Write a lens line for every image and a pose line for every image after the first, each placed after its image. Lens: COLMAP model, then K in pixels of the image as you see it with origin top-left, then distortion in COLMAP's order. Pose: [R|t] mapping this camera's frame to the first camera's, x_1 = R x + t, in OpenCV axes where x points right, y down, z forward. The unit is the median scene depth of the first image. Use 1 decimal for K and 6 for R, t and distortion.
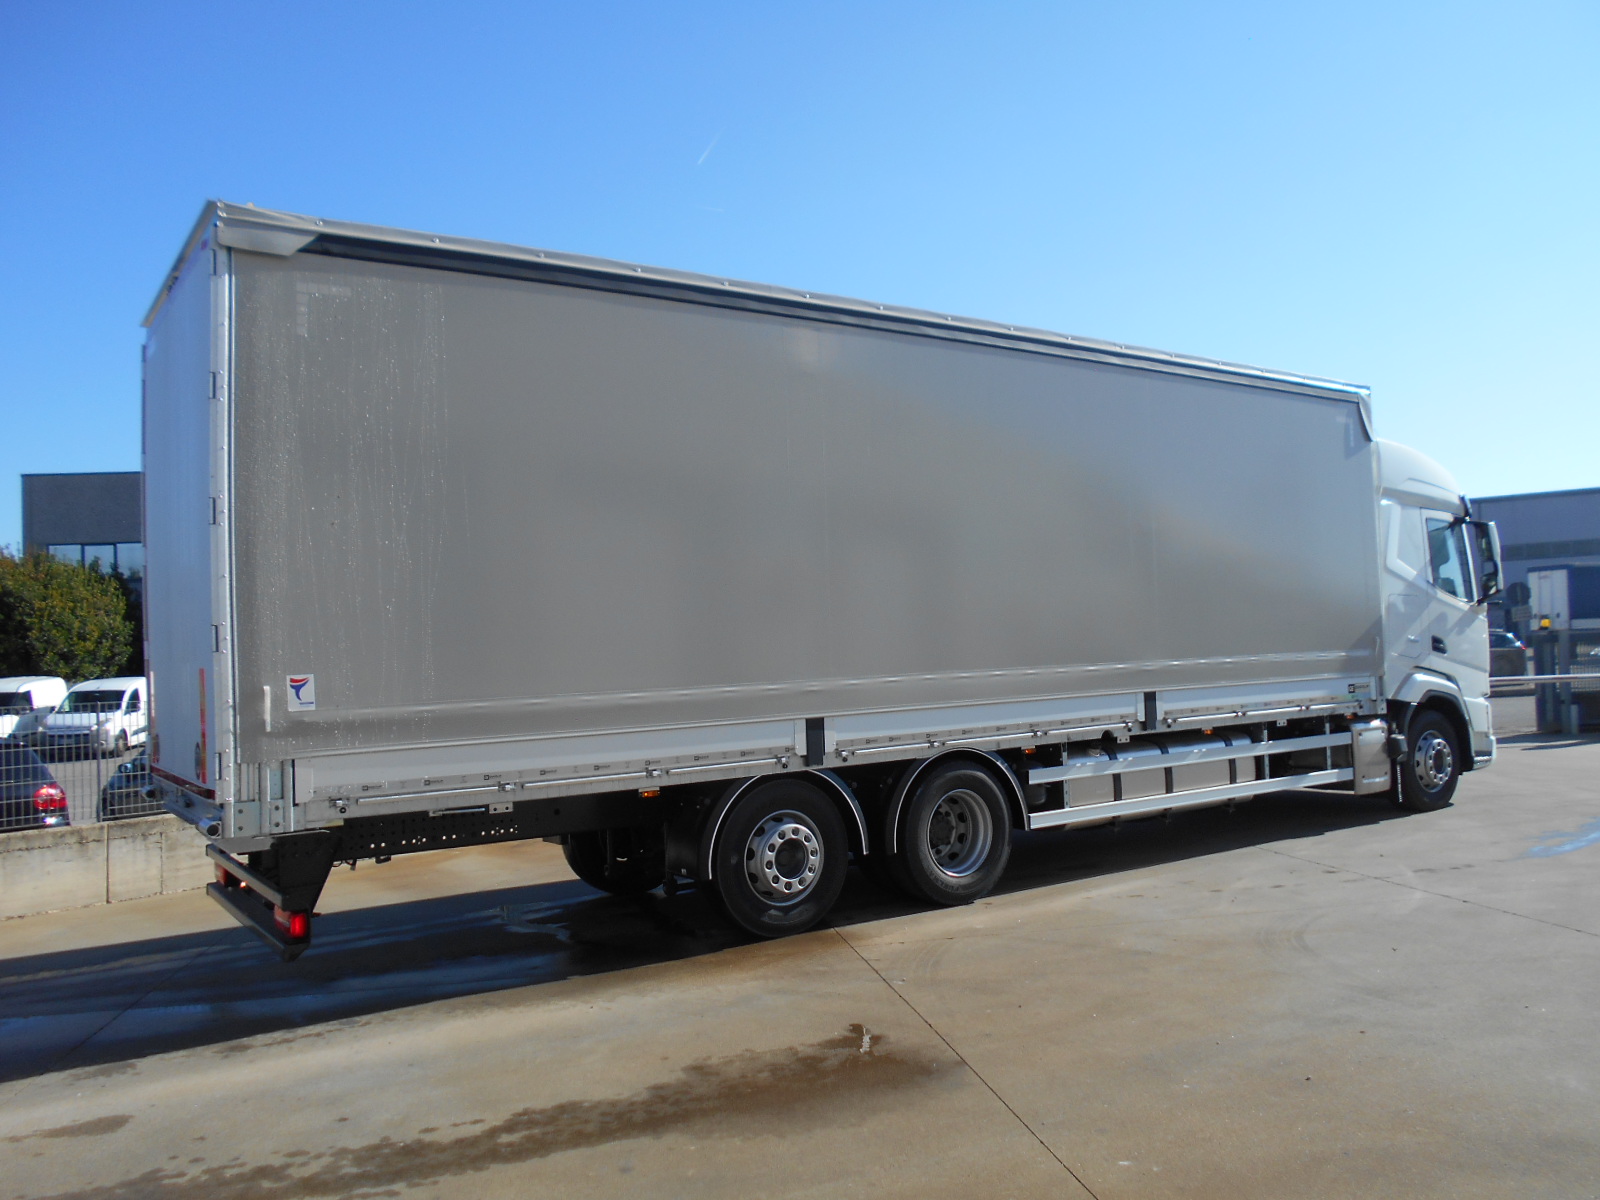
lens RADIAL K [[1199.2, 0, 809.4], [0, 1199.2, 602.1], [0, 0, 1]] dist [-0.012710, -0.000117]
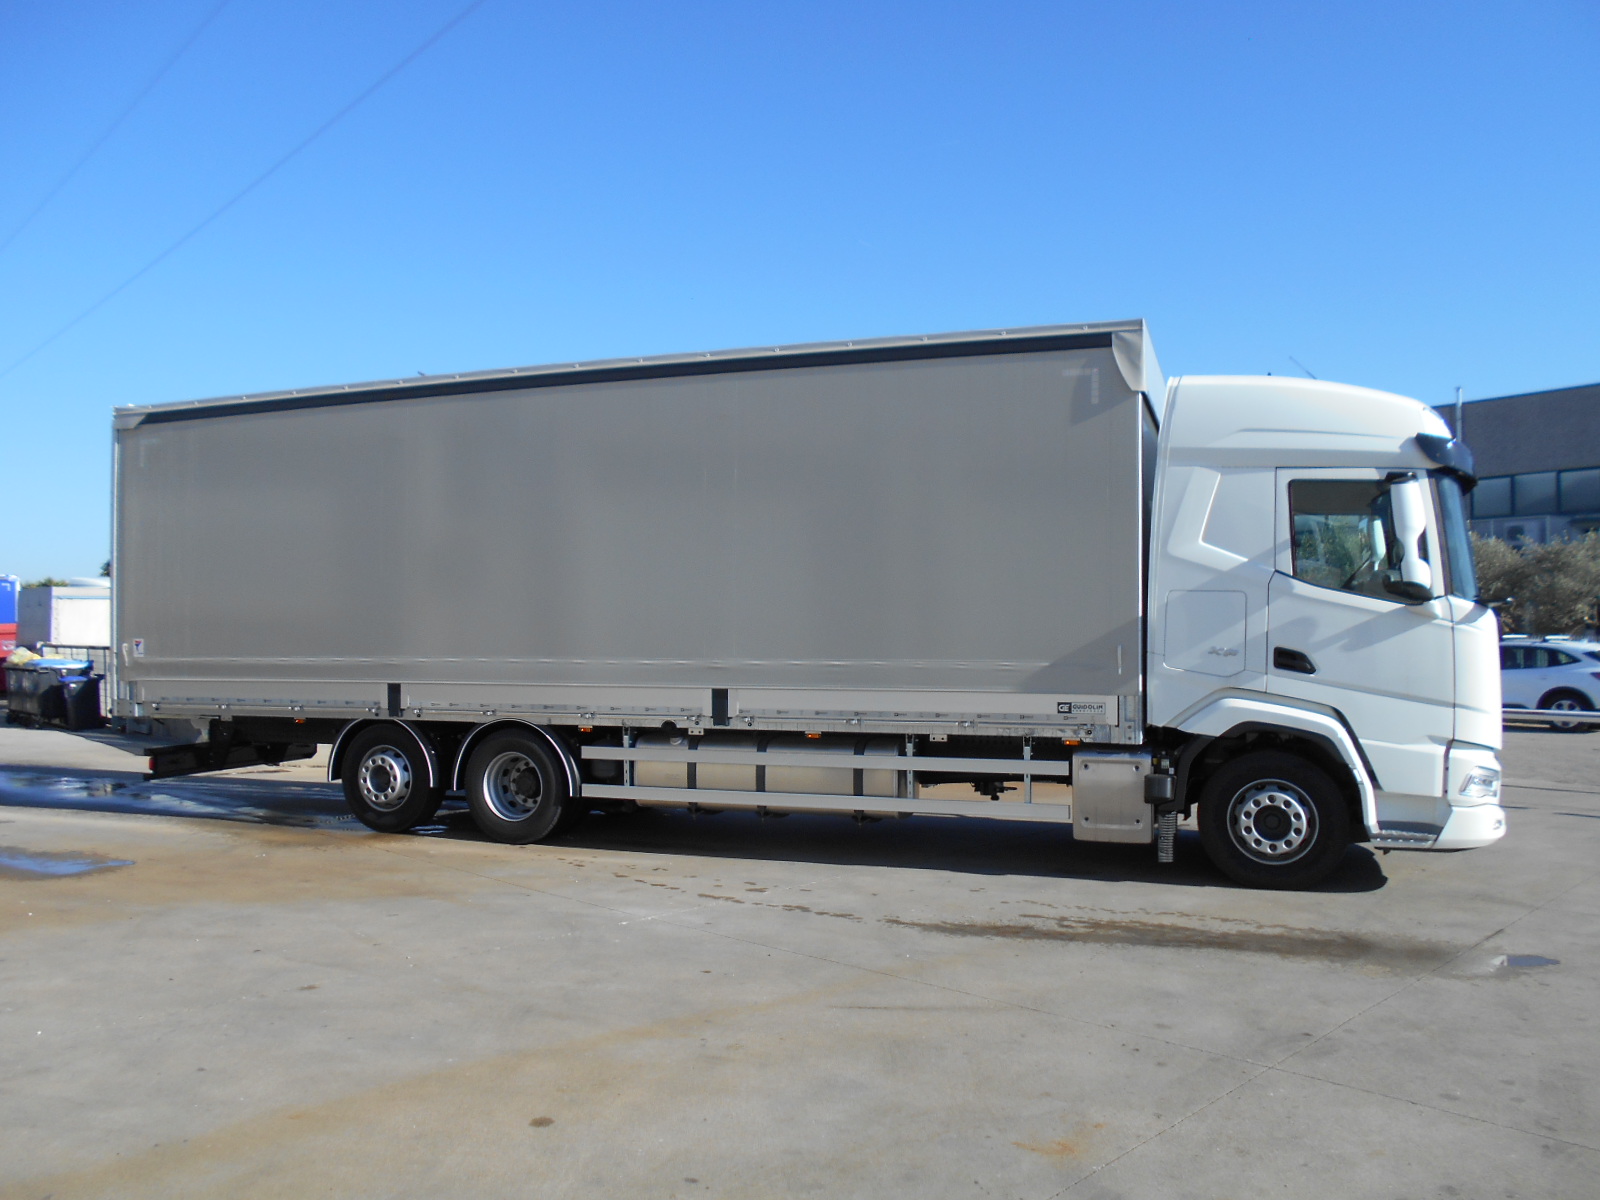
lens RADIAL K [[890.7, 0, 800.6], [0, 890.7, 644.8], [0, 0, 1]] dist [-0.067423, 0.002295]
pose [[0.672247, 0.048108, -0.738762, 0.901838], [0.007626, 0.997384, 0.071888, -0.015569], [0.740287, -0.053960, 0.670122, 0.559925]]
